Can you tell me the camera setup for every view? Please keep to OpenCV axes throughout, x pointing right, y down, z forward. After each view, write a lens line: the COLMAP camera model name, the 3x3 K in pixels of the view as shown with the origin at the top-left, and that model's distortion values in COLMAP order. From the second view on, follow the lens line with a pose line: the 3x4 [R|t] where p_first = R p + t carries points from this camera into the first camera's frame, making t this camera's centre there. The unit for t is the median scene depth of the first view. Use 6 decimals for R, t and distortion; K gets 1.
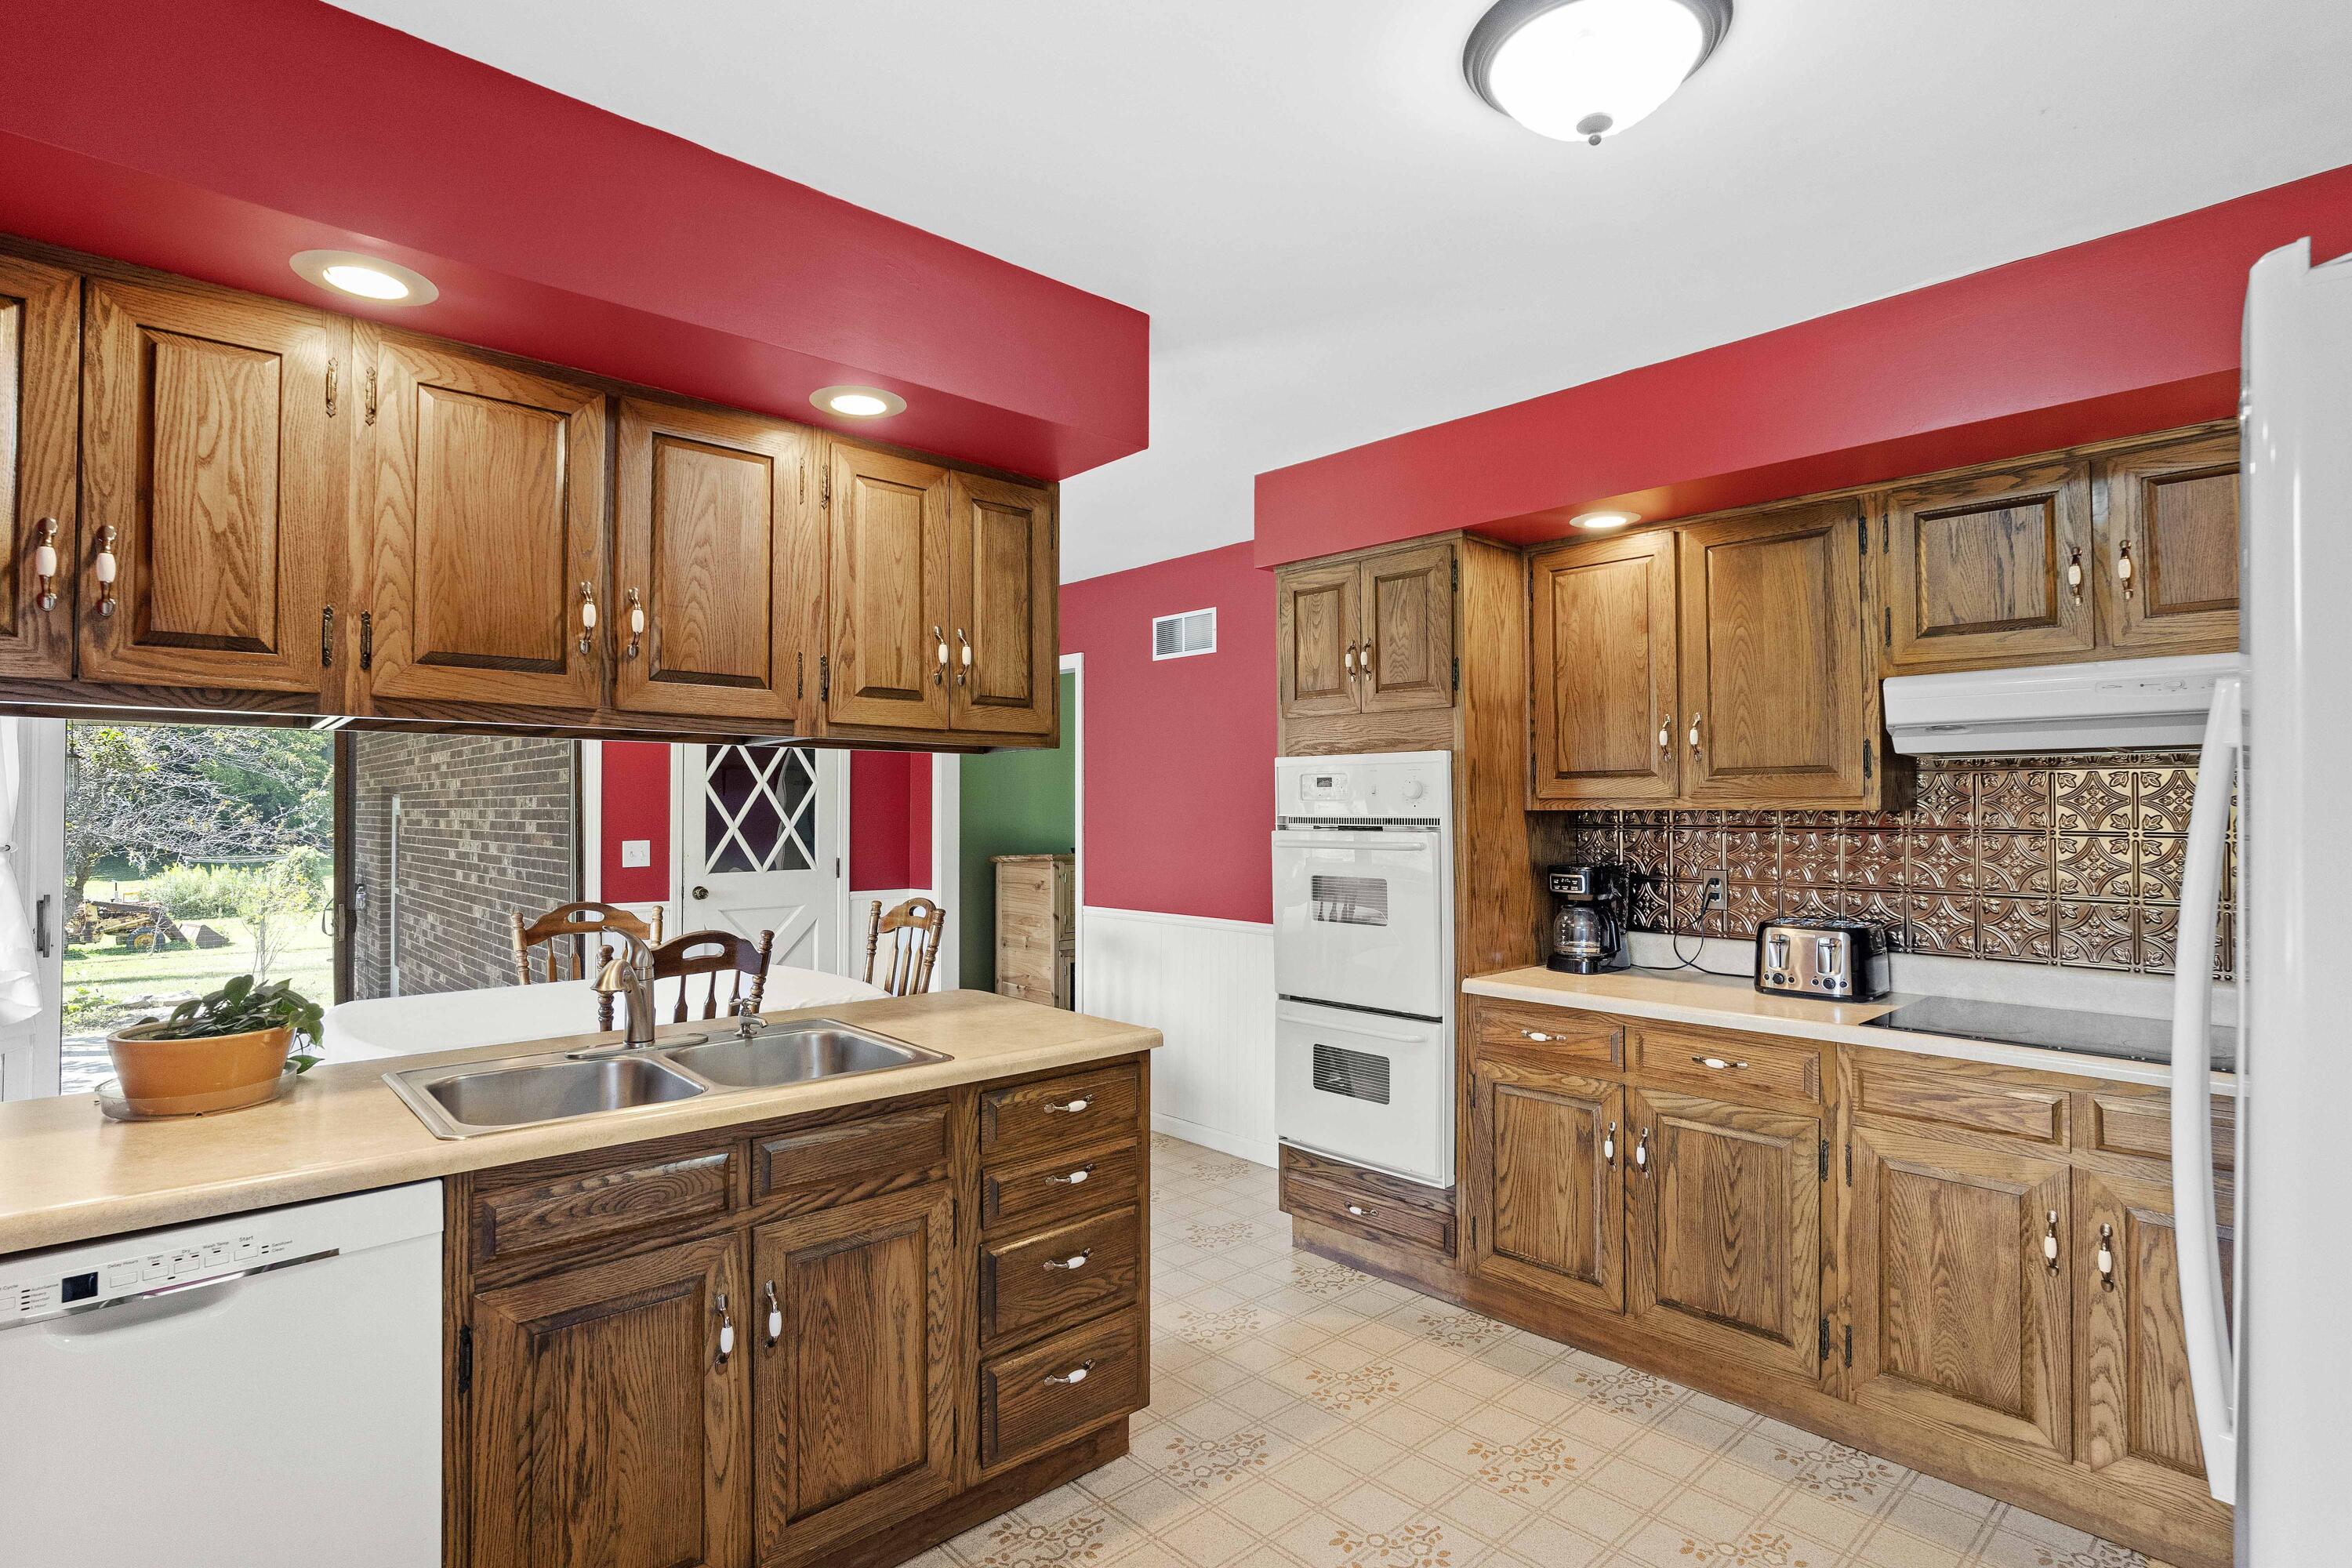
lens RADIAL K [[1169.7, 0, 1176.0], [0, 1169.7, 784.0], [0, 0, 1]] dist [-0.000541, -0.000049]
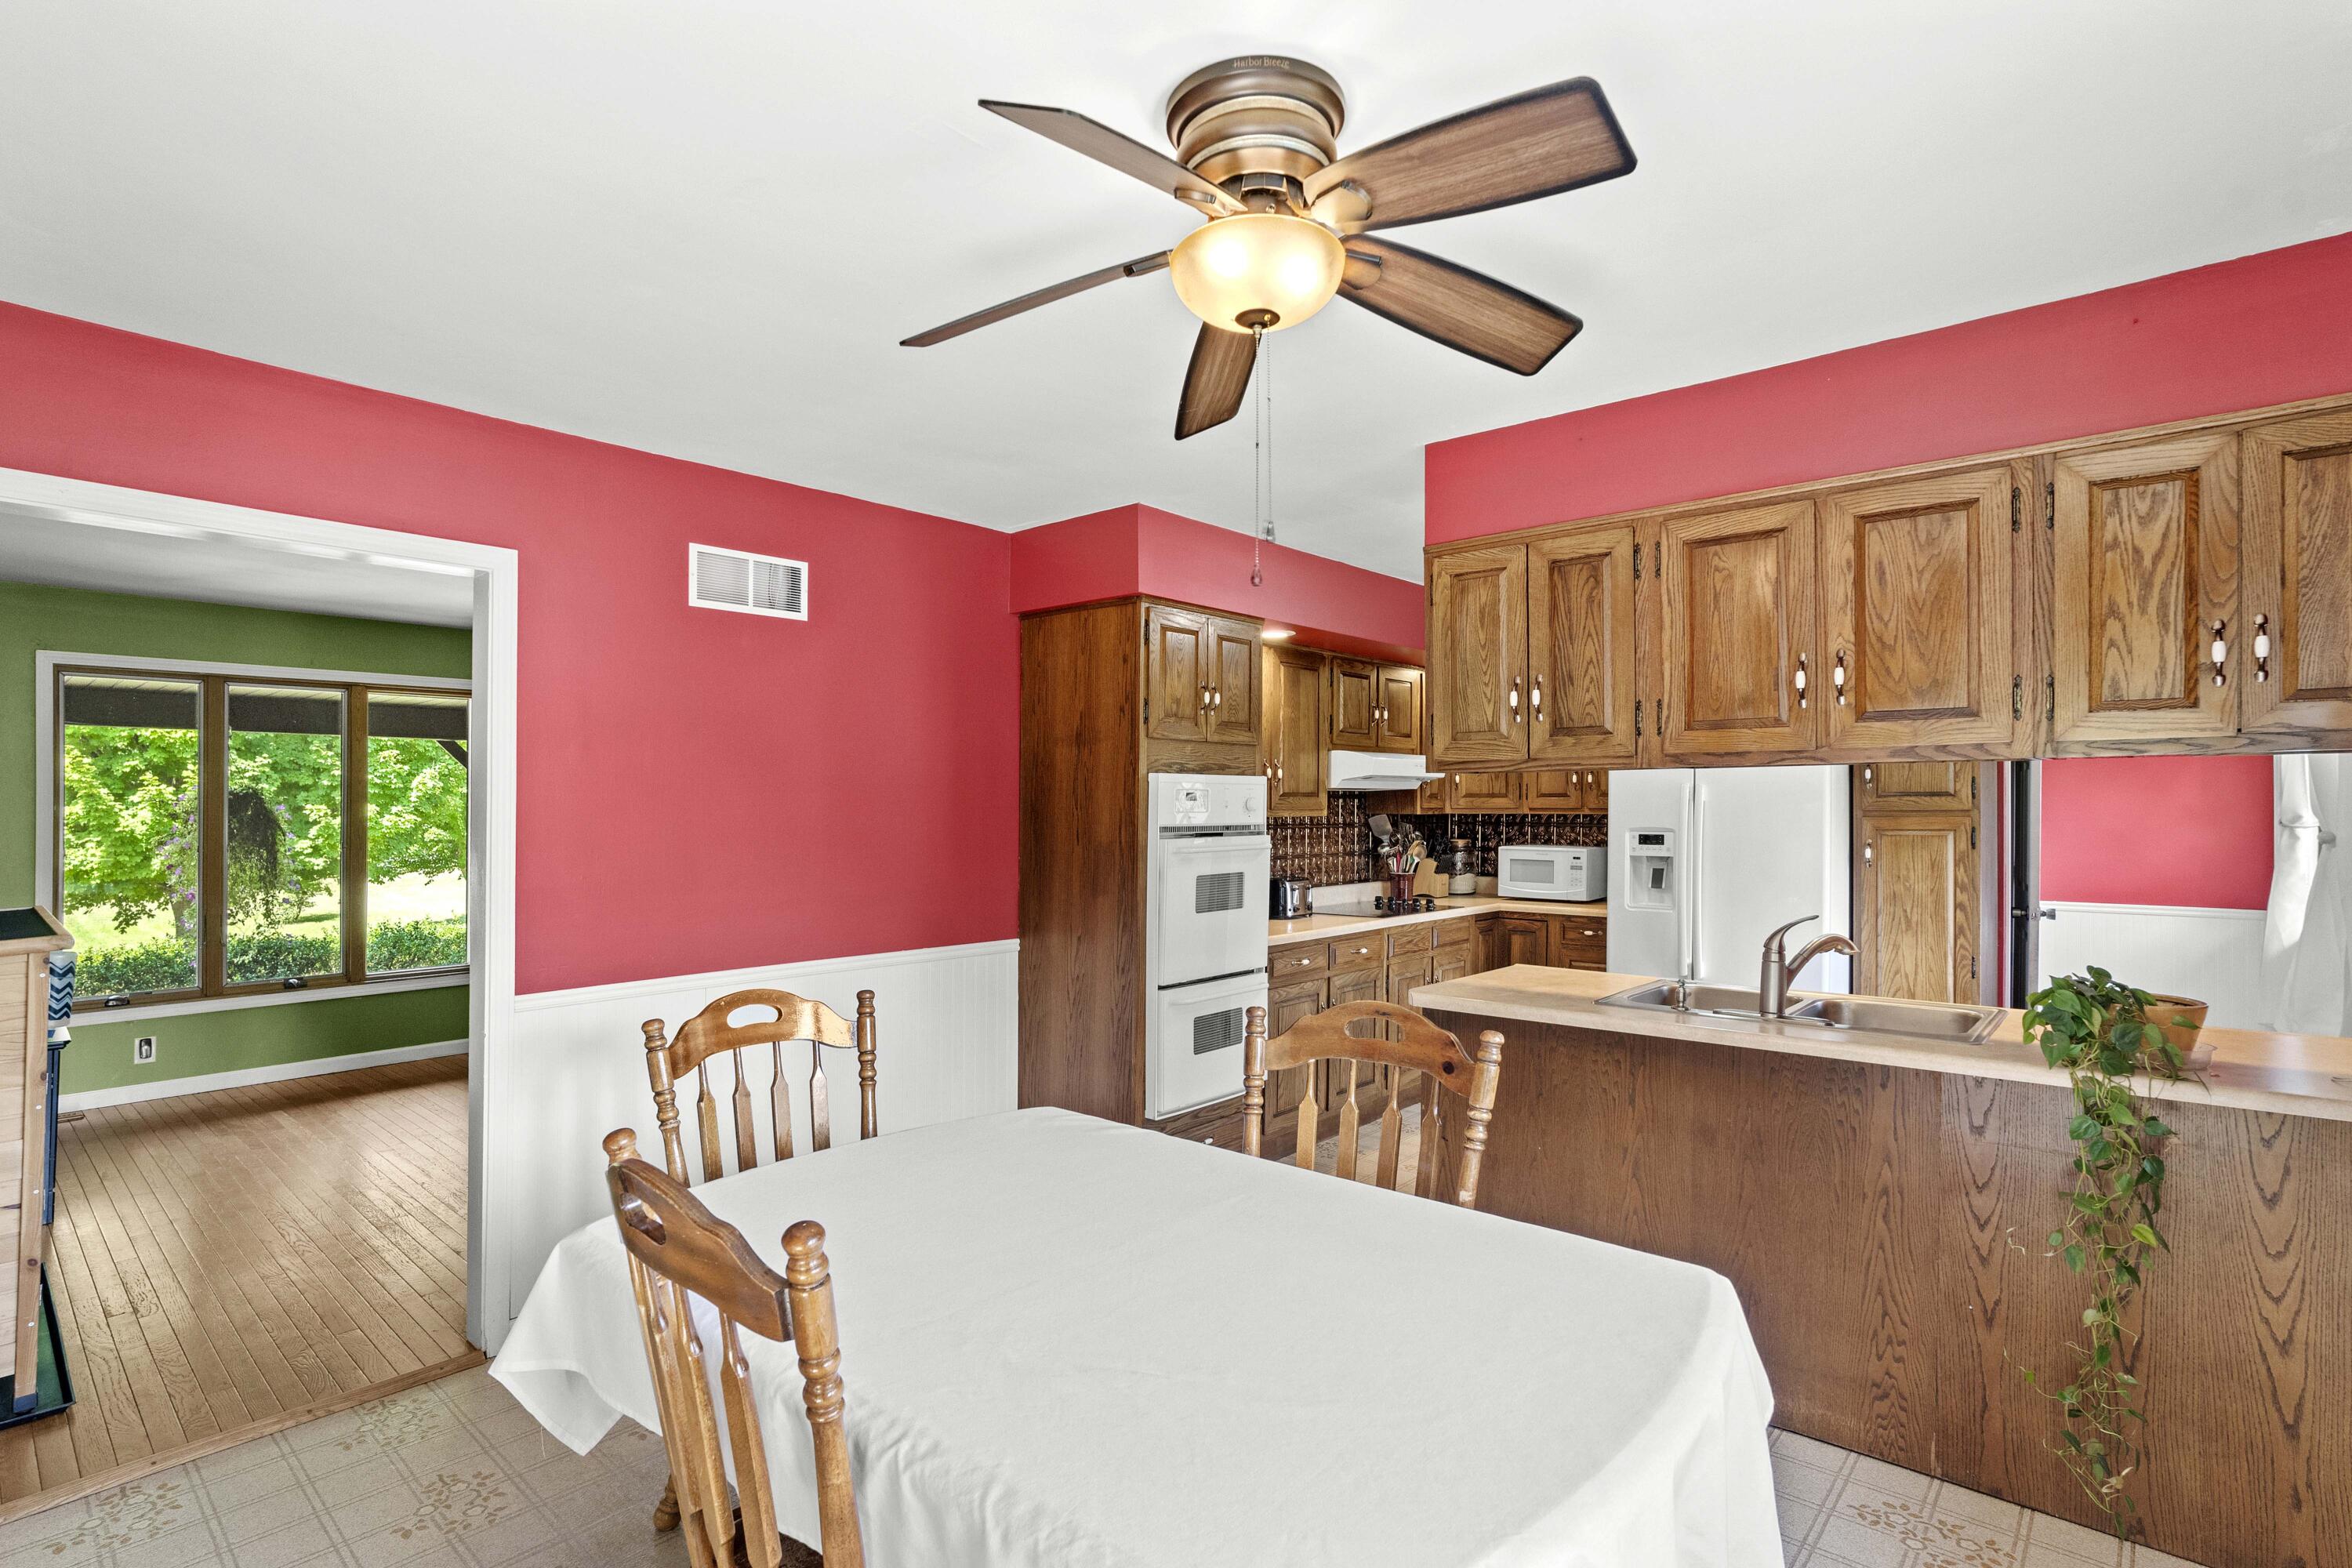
lens RADIAL K [[1139.7, 0, 1176.0], [0, 1139.7, 784.0], [0, 0, 1]] dist [-0.000520, -0.000033]
pose [[-0.087567, 0.014466, 0.996054, -1.043308], [-0.025481, 0.999535, -0.016757, 0.005610], [-0.995833, -0.026847, -0.087157, 1.137386]]
